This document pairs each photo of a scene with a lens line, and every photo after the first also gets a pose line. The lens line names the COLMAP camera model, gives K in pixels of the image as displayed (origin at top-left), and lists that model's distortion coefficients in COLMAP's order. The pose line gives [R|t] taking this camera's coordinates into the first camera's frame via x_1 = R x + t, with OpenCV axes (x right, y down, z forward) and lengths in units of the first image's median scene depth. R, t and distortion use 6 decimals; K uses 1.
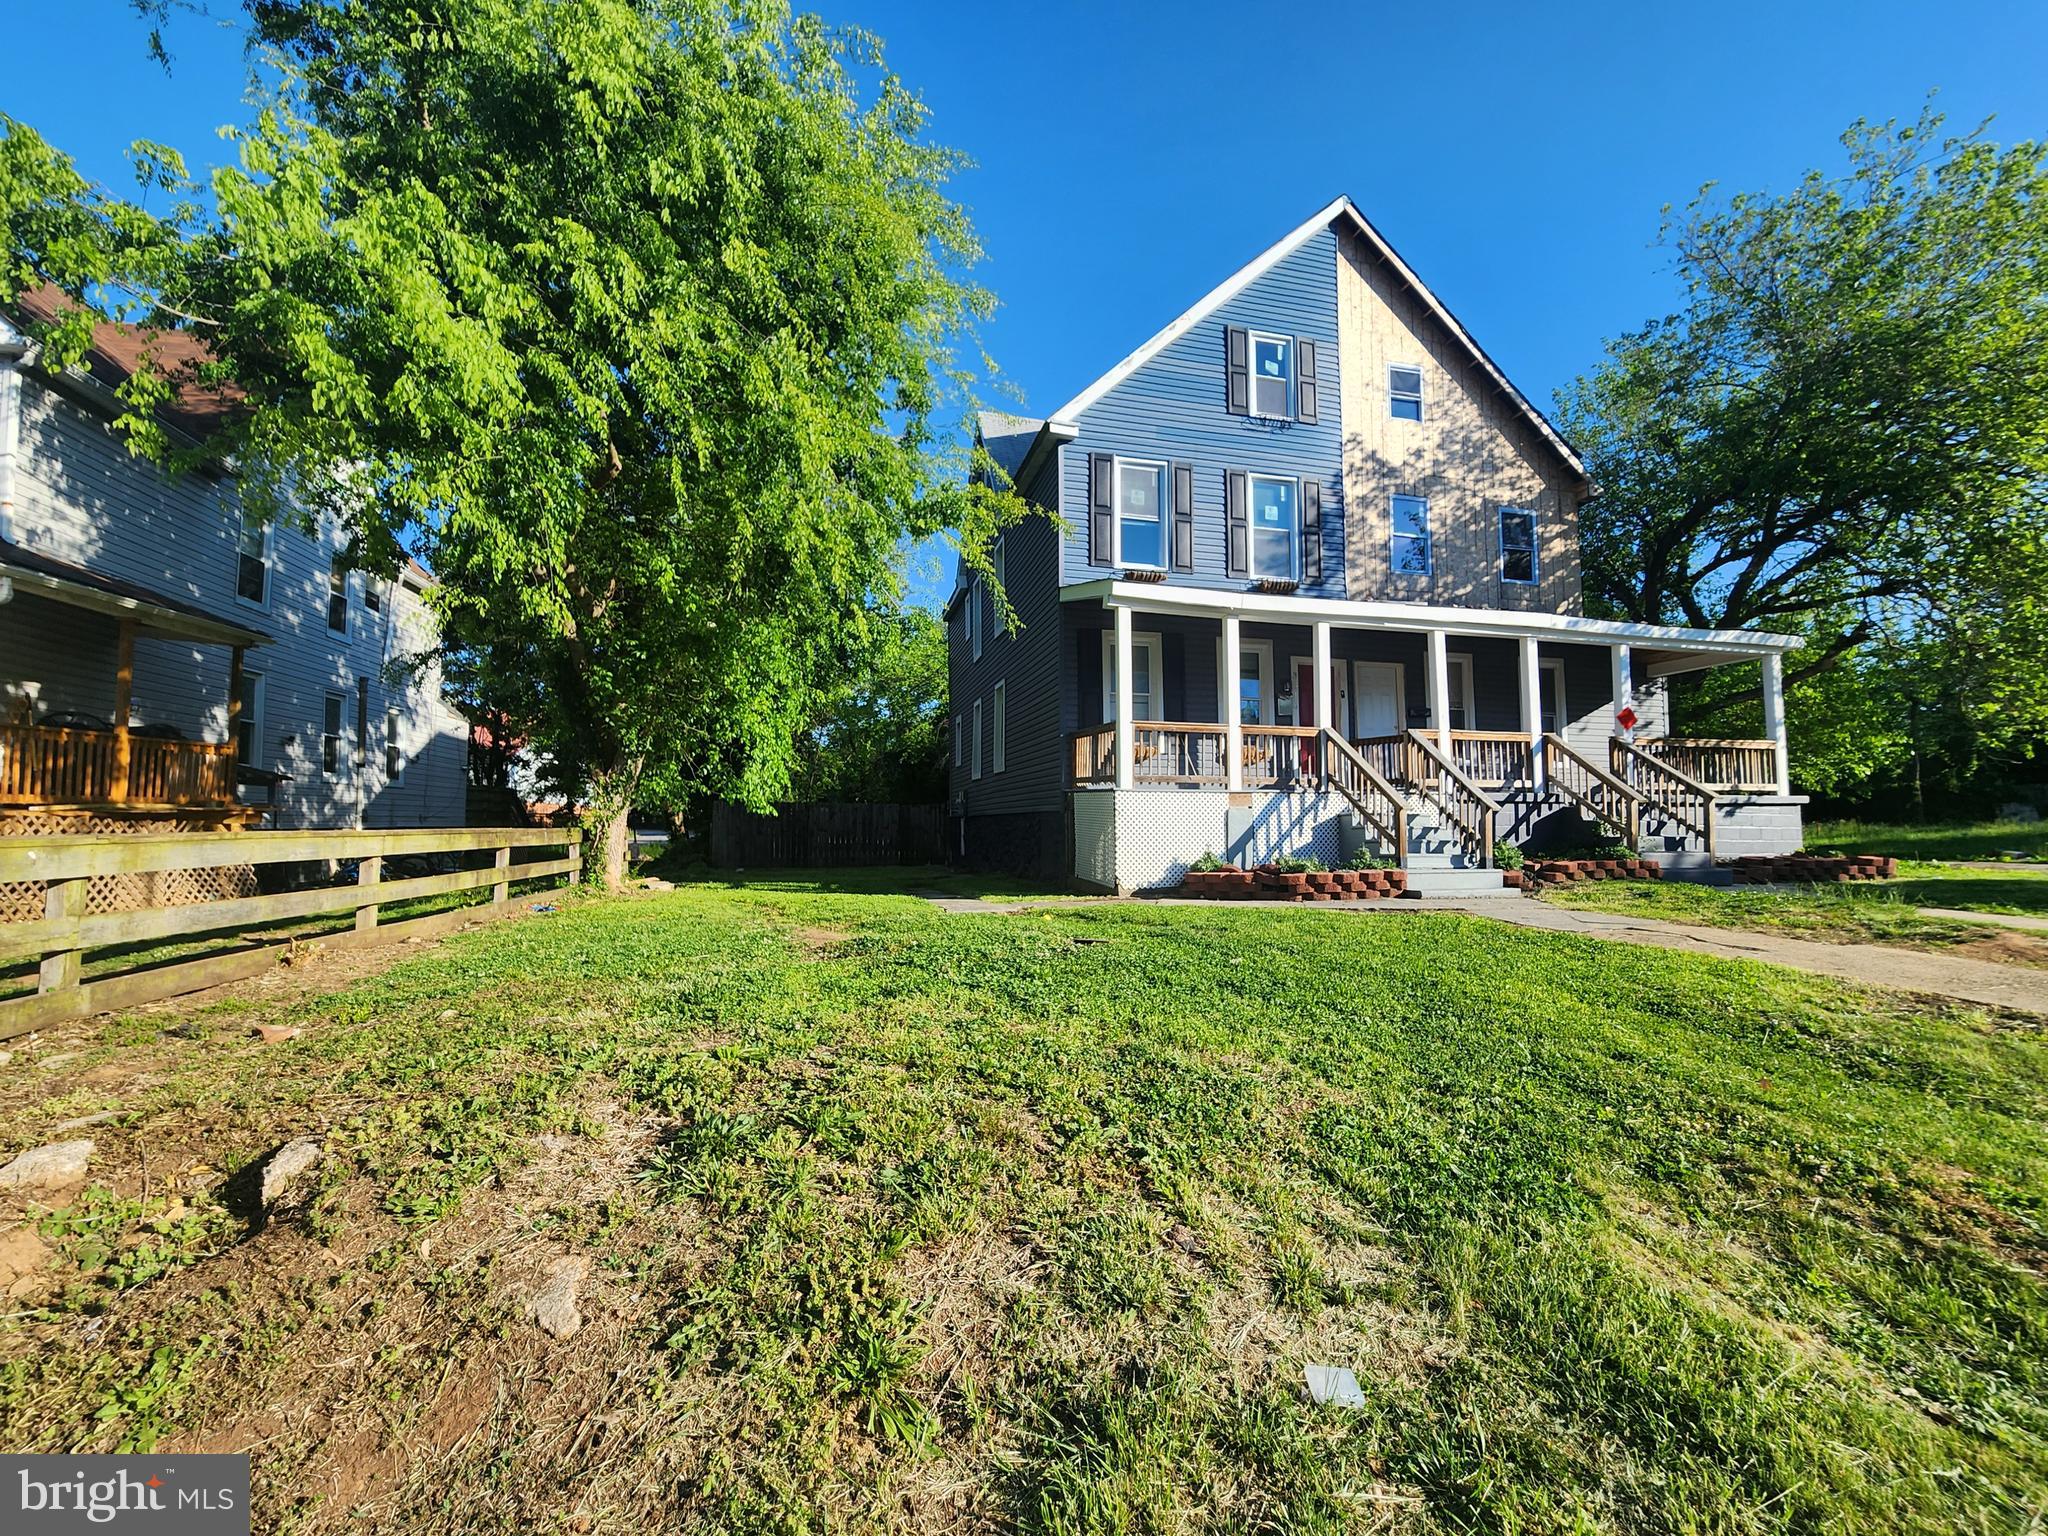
lens RADIAL K [[840.7, 0, 1033.1], [0, 840.7, 776.7], [0, 0, 1]] dist [-0.000050, -0.001164]
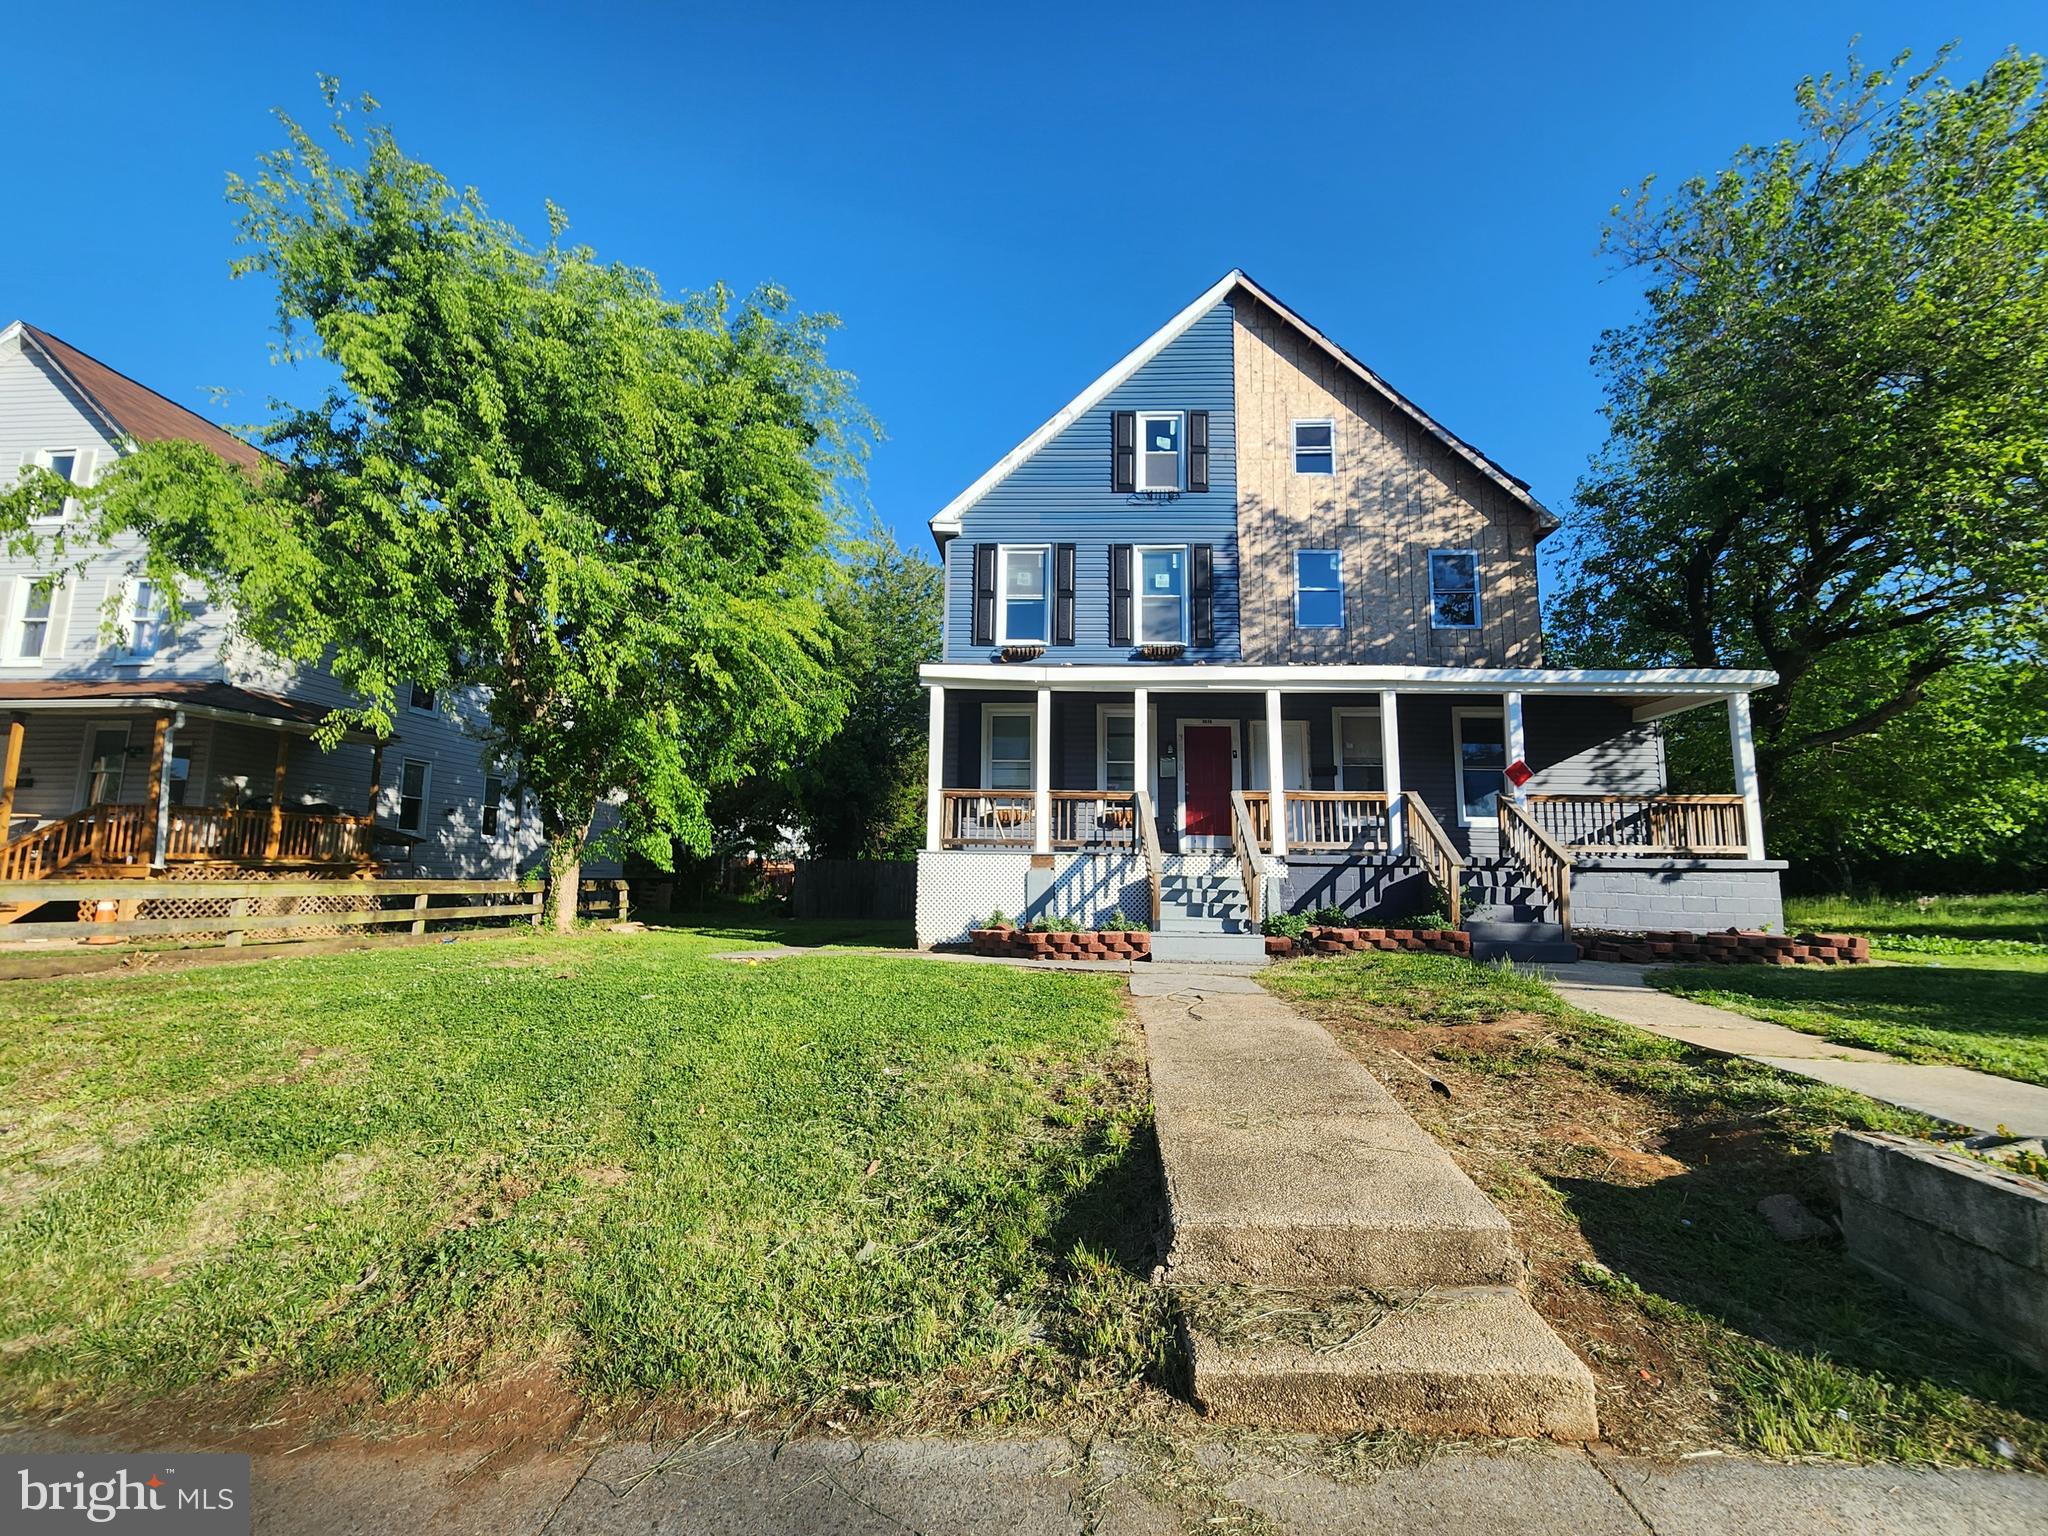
lens RADIAL K [[841.2, 0, 1040.7], [0, 841.2, 772.0], [0, 0, 1]] dist [0.002486, -0.003448]
pose [[0.958283, -0.024270, -0.284788, 0.430632], [0.003863, 0.997397, -0.072001, -0.006551], [0.285794, 0.067897, 0.955883, -0.010595]]
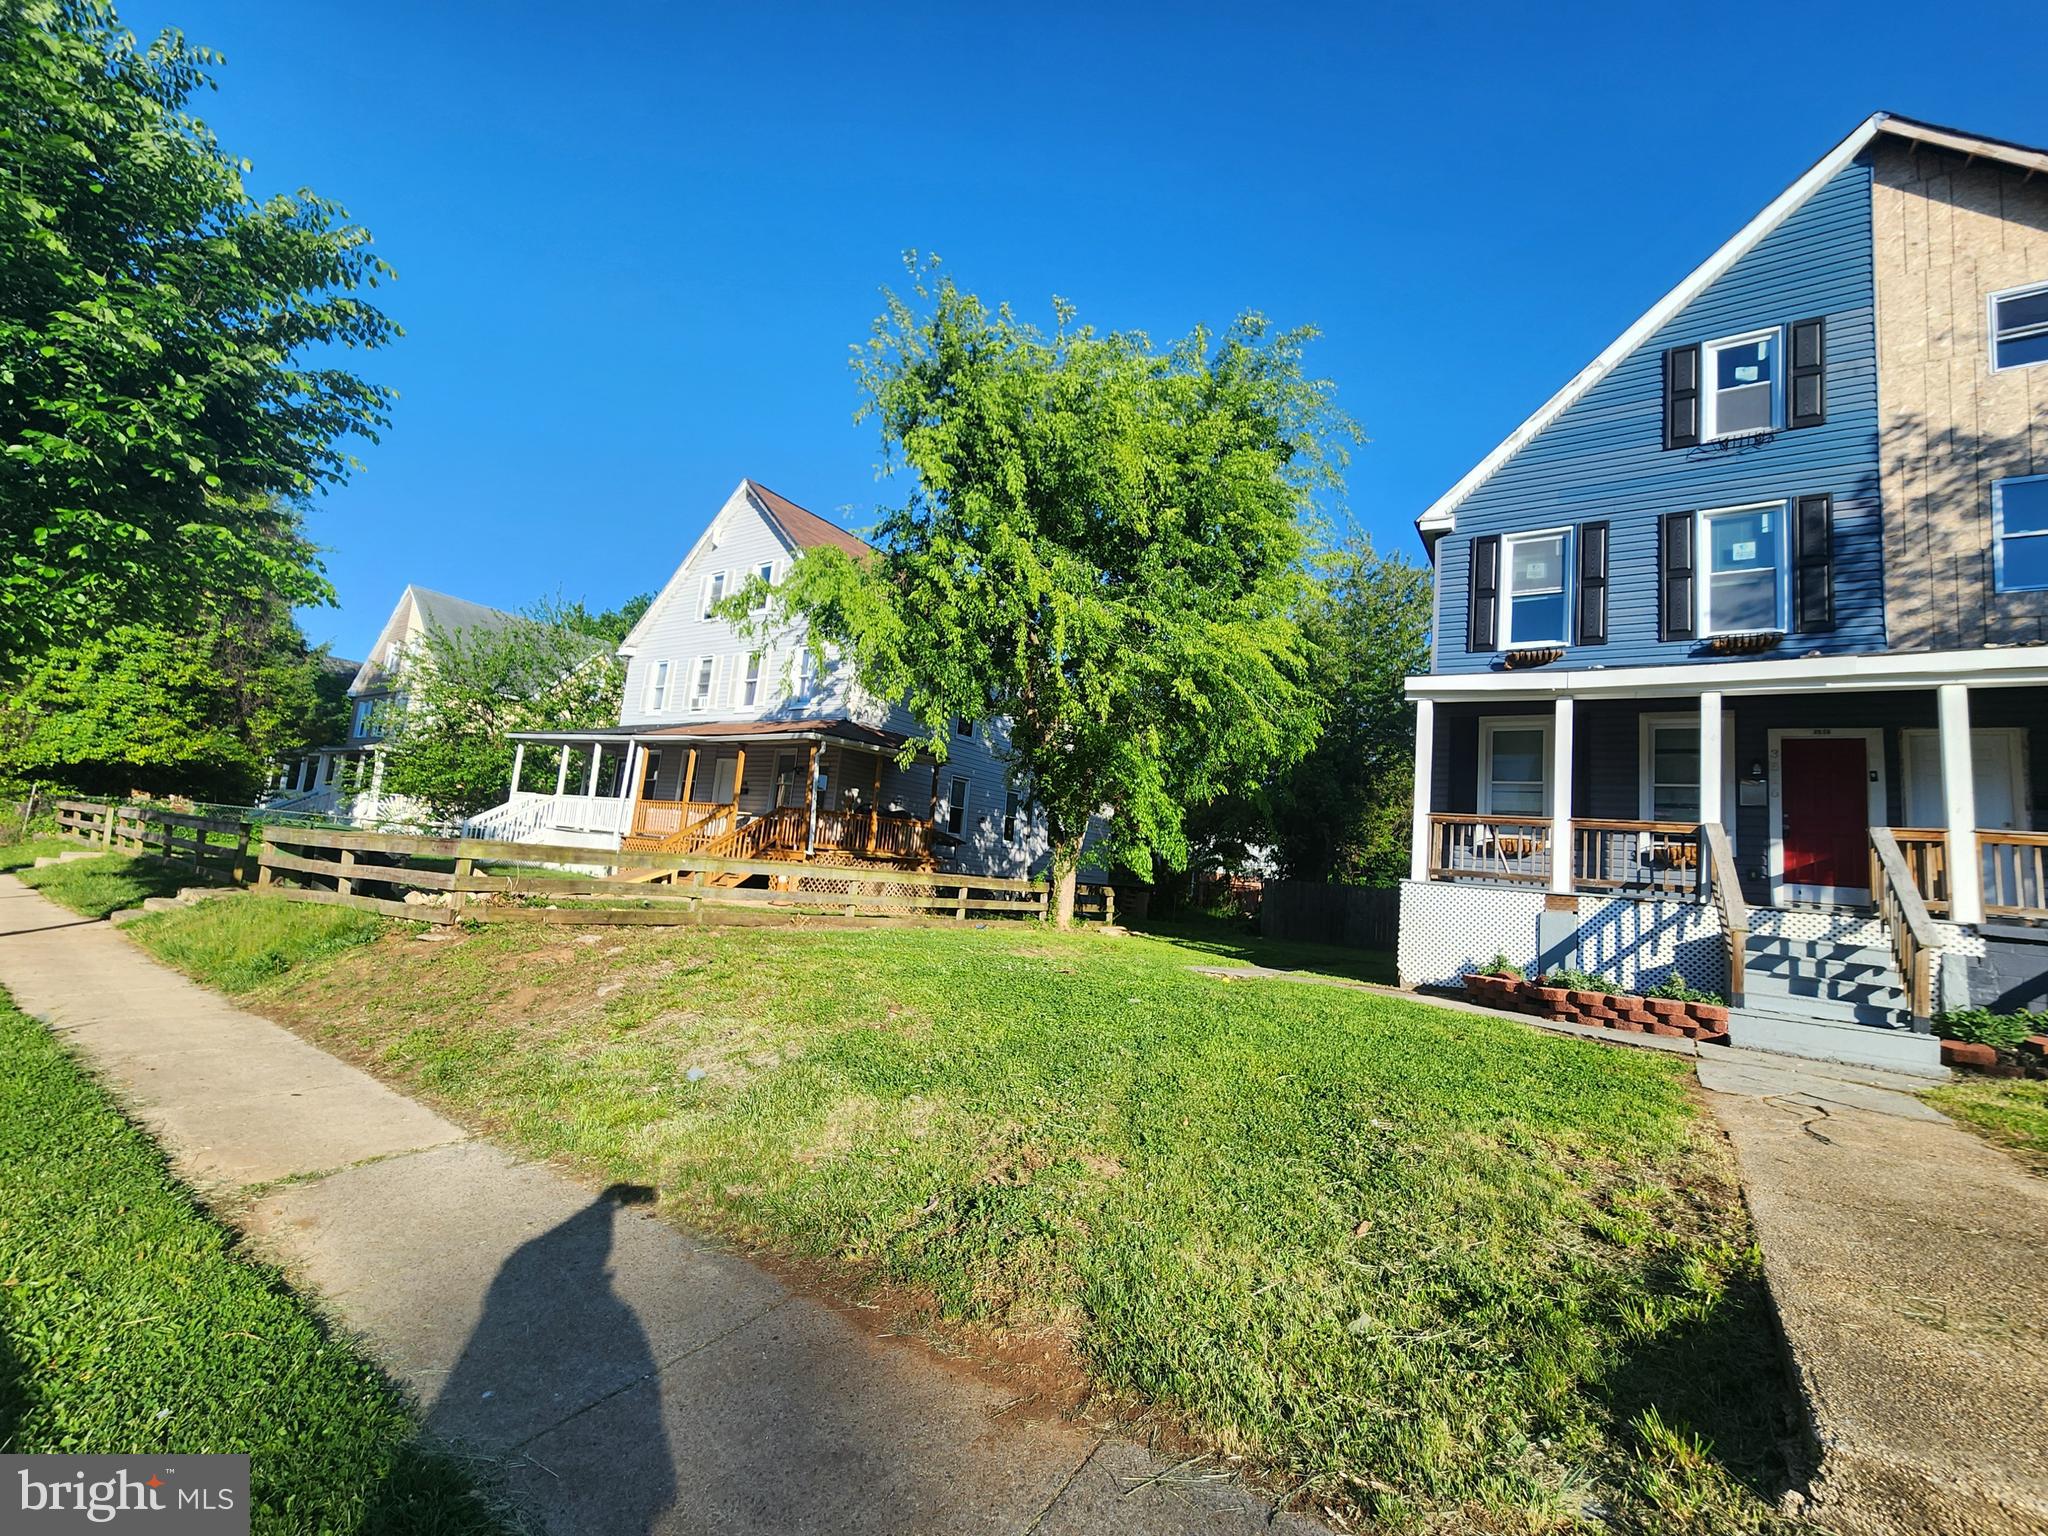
lens RADIAL K [[842.1, 0, 1031.1], [0, 842.1, 774.4], [0, 0, 1]] dist [-0.001518, 0.001233]
pose [[0.666284, -0.025787, -0.745252, 0.423799], [-0.049044, 0.995723, -0.078300, -0.008358], [0.744083, 0.088720, 0.662170, -0.008893]]
